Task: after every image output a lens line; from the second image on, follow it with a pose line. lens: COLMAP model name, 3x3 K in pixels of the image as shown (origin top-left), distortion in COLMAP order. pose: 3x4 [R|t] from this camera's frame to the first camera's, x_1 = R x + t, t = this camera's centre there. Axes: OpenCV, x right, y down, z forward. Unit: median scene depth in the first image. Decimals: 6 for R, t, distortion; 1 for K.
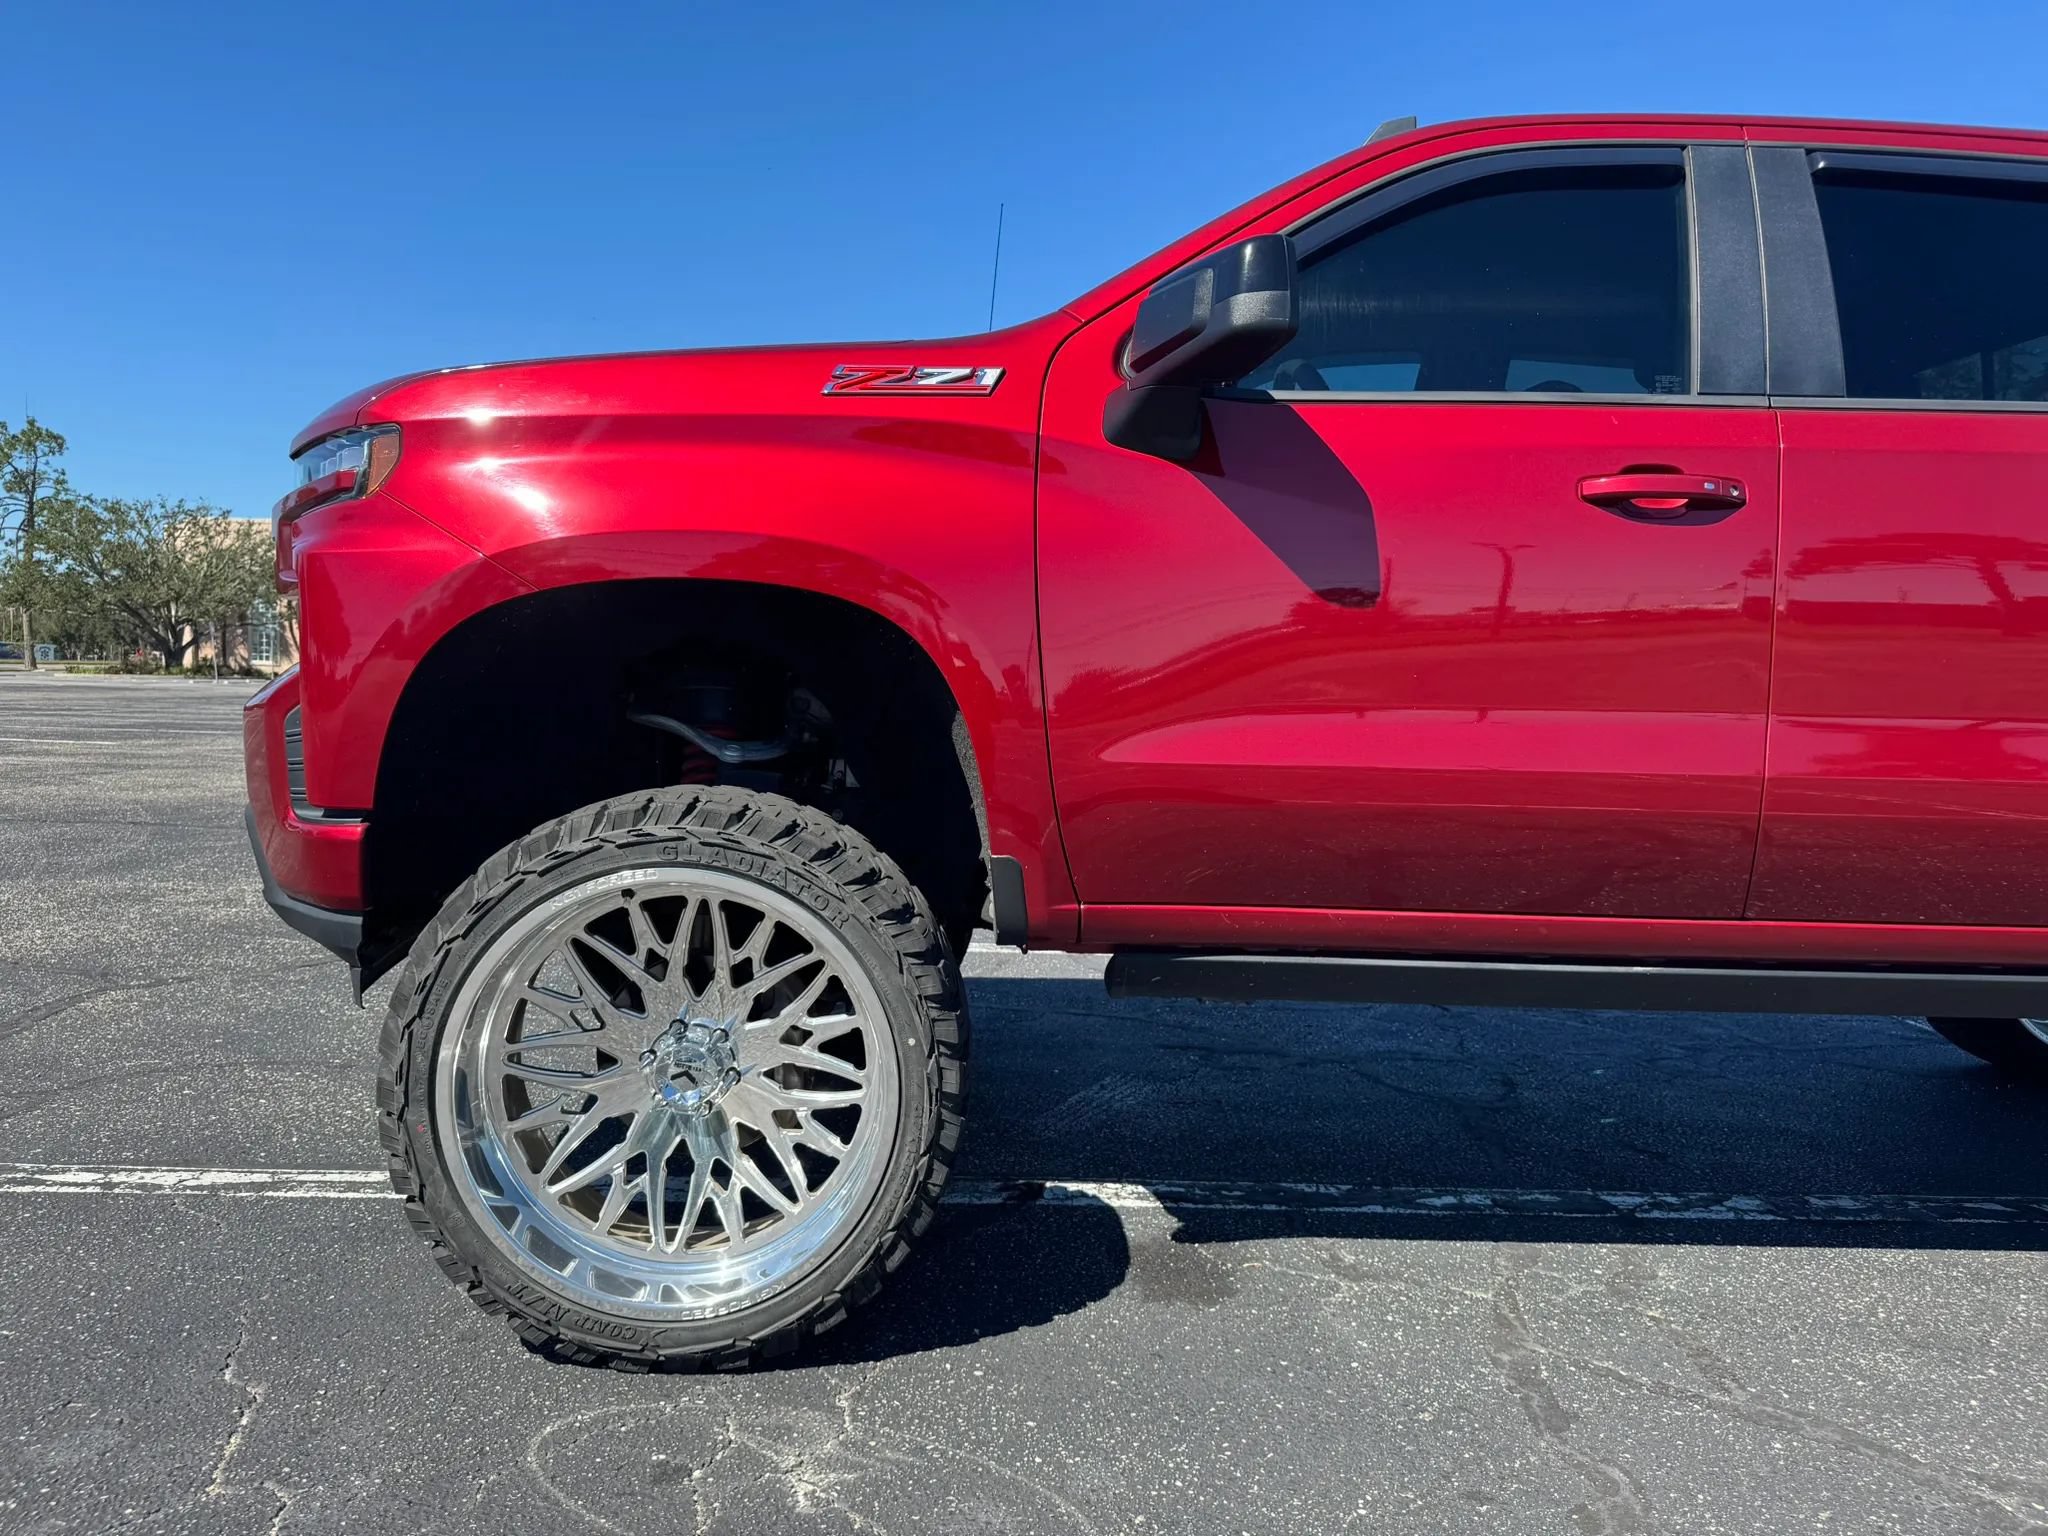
lens RADIAL K [[1443.9, 0, 1024.0], [0, 1443.9, 768.0], [0, 0, 1]] dist [0.040845, -0.042825]
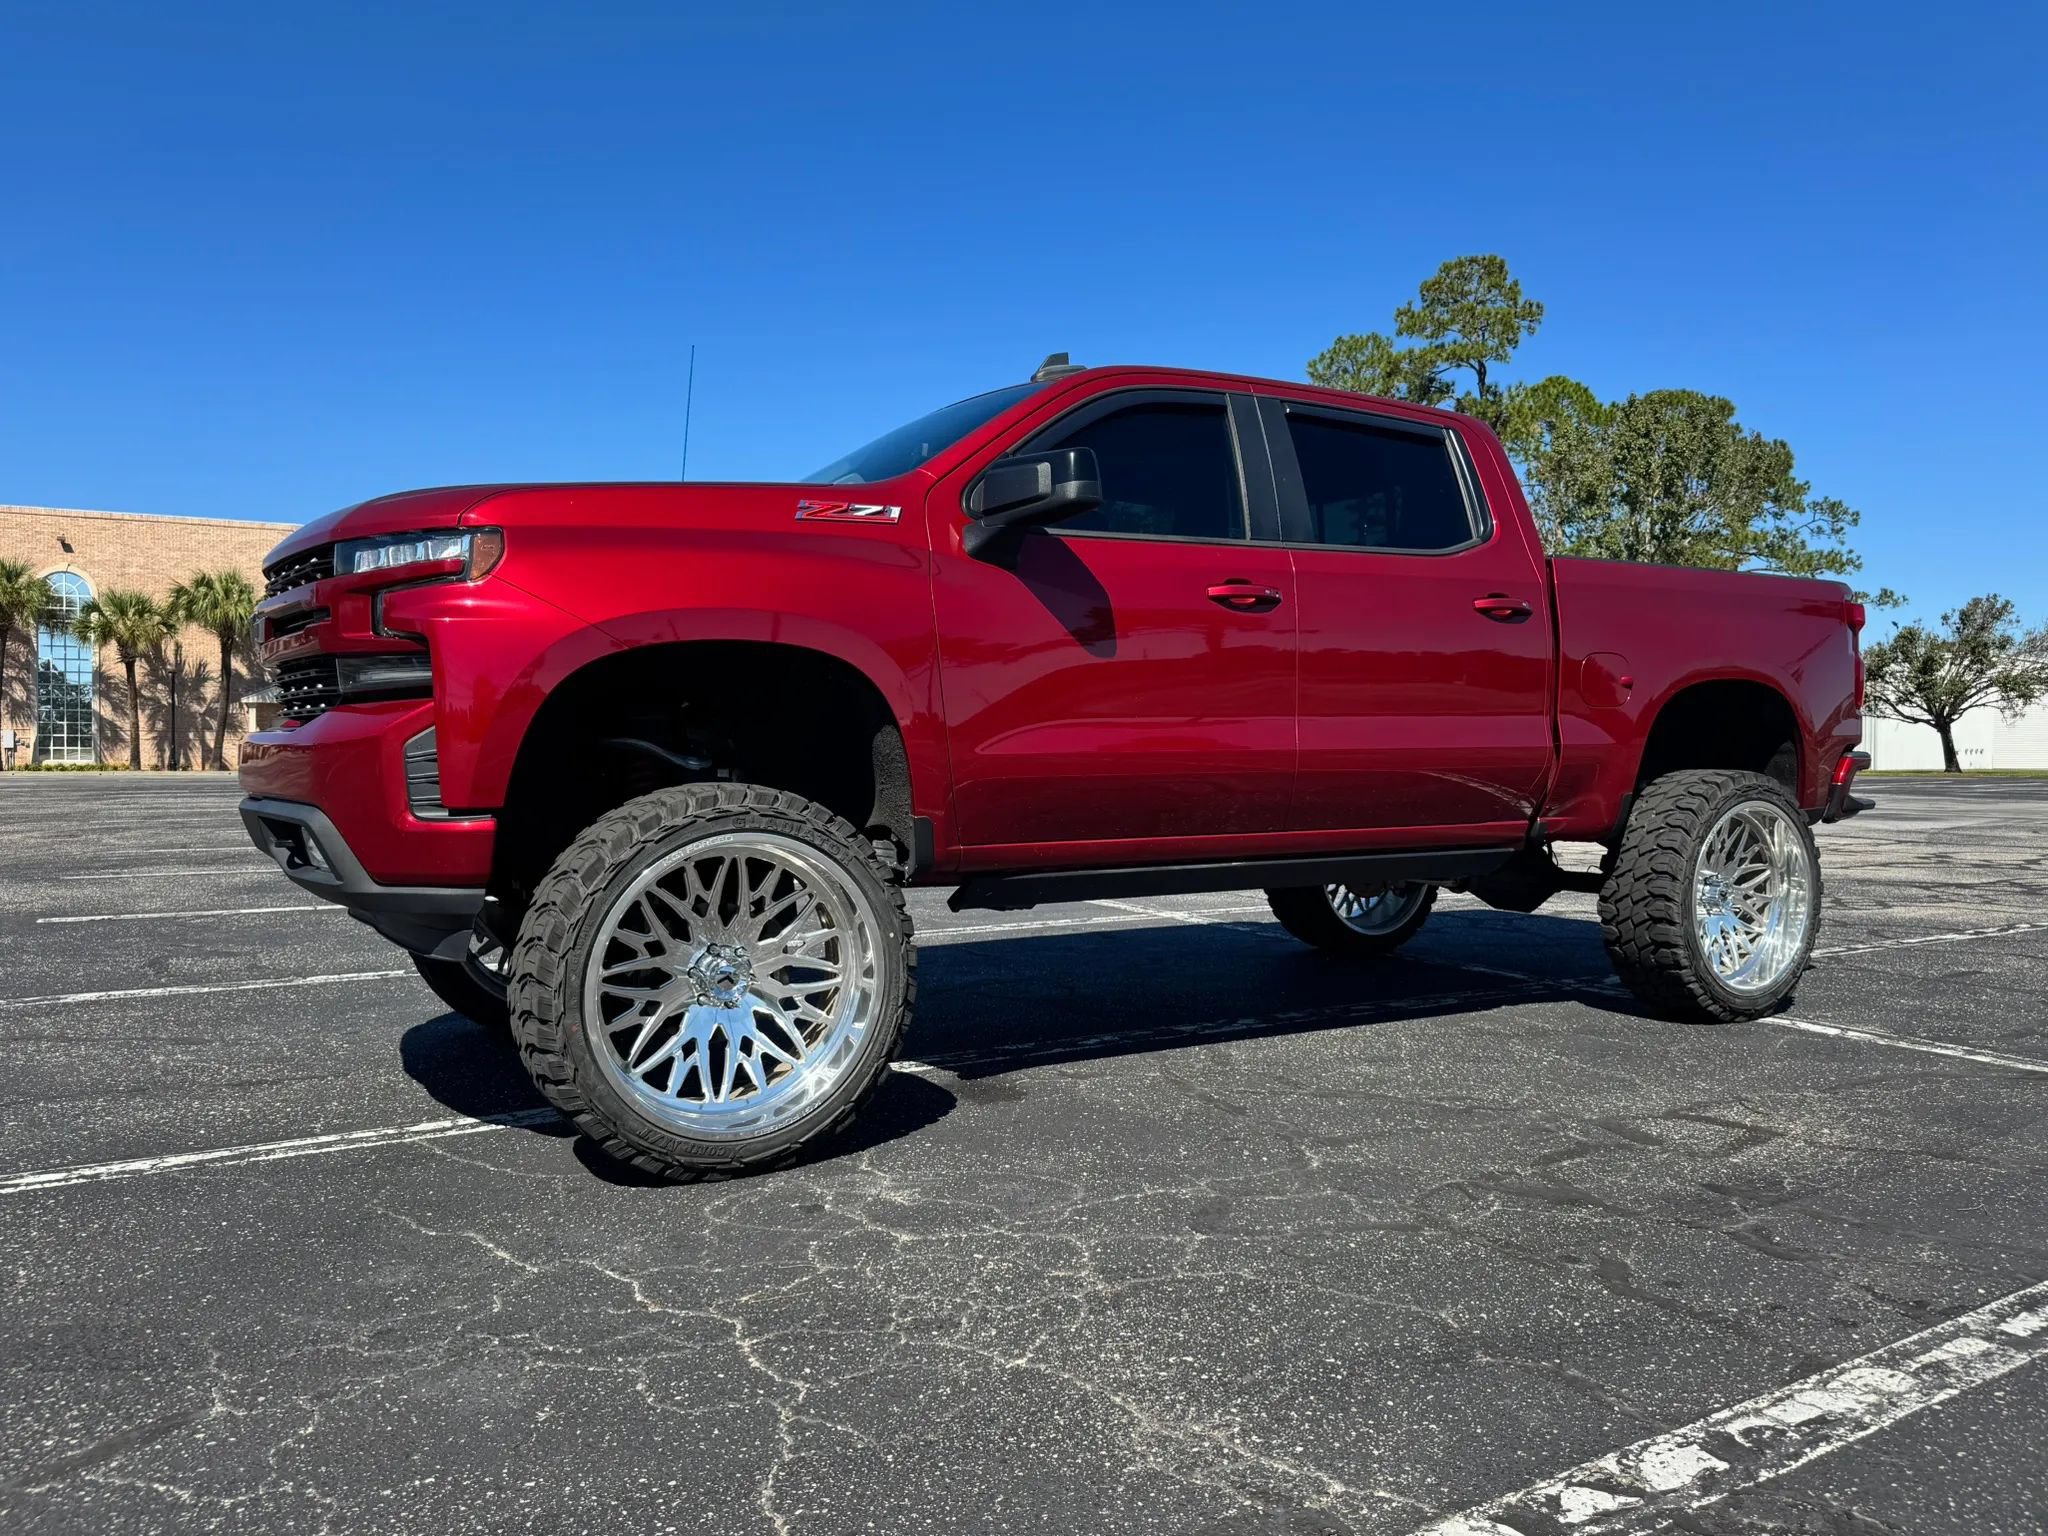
lens RADIAL K [[1437.2, 0, 1037.6], [0, 1437.2, 791.3], [0, 0, 1]] dist [0.072421, -0.101174]
pose [[0.876000, -0.047850, 0.479932, -0.629618], [0.057814, 0.998309, -0.005991, 0.048266], [-0.478834, 0.032994, 0.877285, -0.420458]]
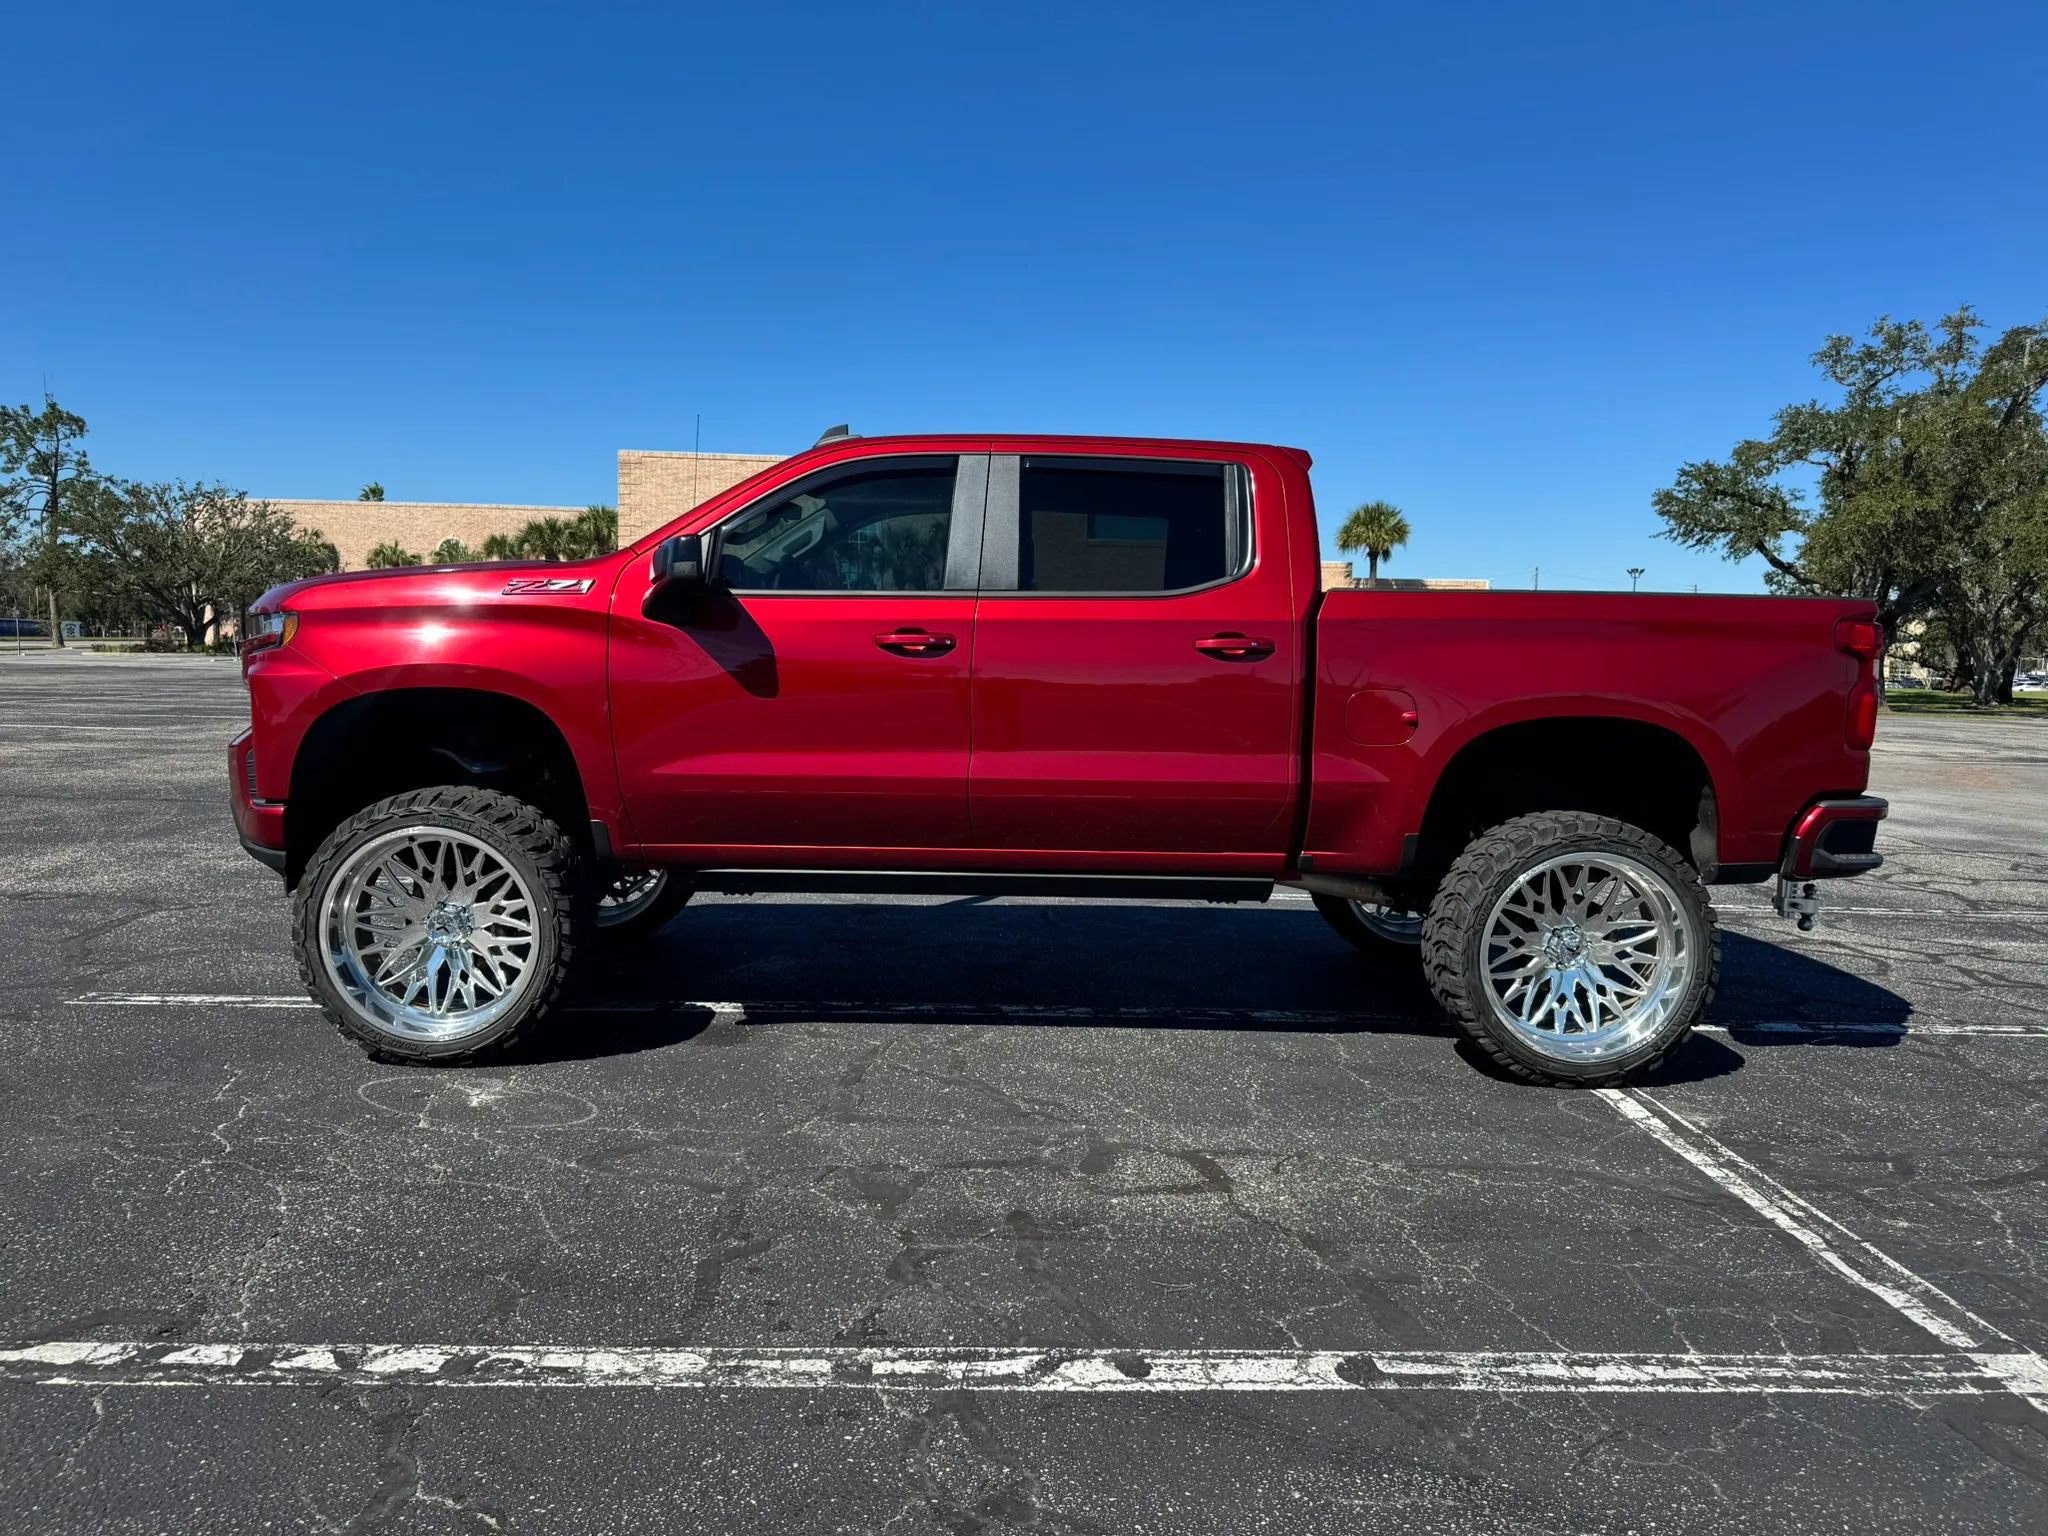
lens RADIAL K [[1442.8, 0, 1029.3], [0, 1442.8, 790.0], [0, 0, 1]] dist [0.024608, -0.031009]
pose [[0.999947, -0.005638, -0.008591, 0.598687], [0.005959, 0.999268, 0.037777, -0.054705], [0.008372, -0.037826, 0.999249, -1.007365]]
